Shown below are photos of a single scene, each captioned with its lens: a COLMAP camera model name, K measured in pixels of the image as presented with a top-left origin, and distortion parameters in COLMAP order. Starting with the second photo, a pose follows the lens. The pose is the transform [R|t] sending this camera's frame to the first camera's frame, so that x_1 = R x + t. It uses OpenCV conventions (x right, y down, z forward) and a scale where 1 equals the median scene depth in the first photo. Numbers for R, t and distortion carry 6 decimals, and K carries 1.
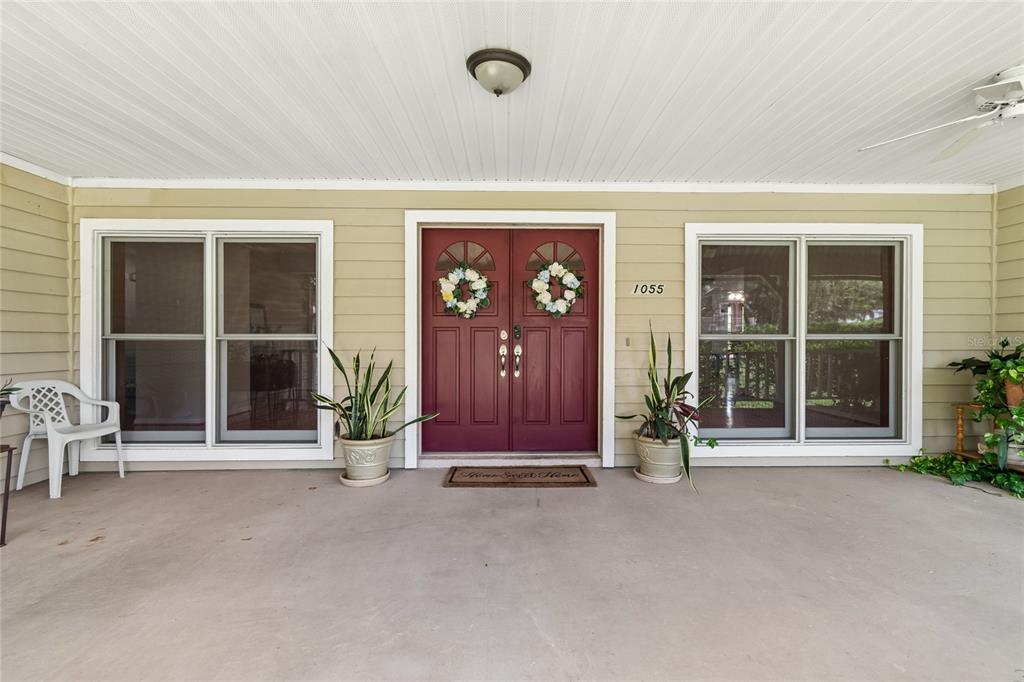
lens RADIAL K [[442.5, 0, 512.0], [0, 442.5, 341.0], [0, 0, 1]] dist [0.000164, -0.000174]
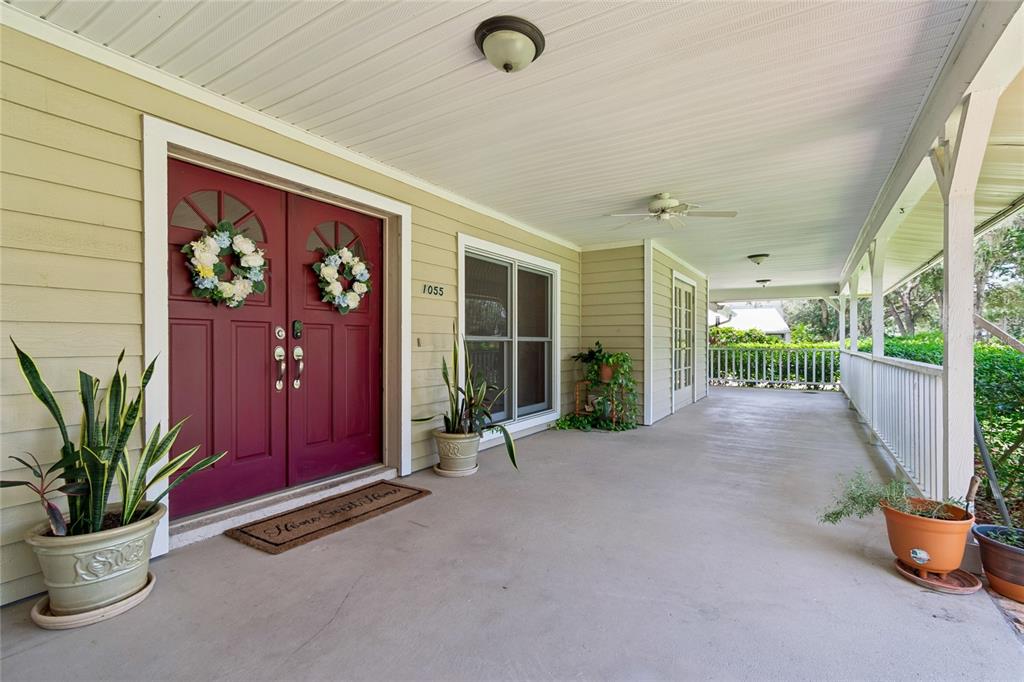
lens RADIAL K [[463.2, 0, 512.0], [0, 463.2, 341.0], [0, 0, 1]] dist [-0.000956, -0.000209]
pose [[0.553153, 0.004347, 0.833068, -0.474514], [-0.002009, 0.999990, -0.003884, 0.002659], [-0.833077, 0.000475, 0.553156, 0.260099]]
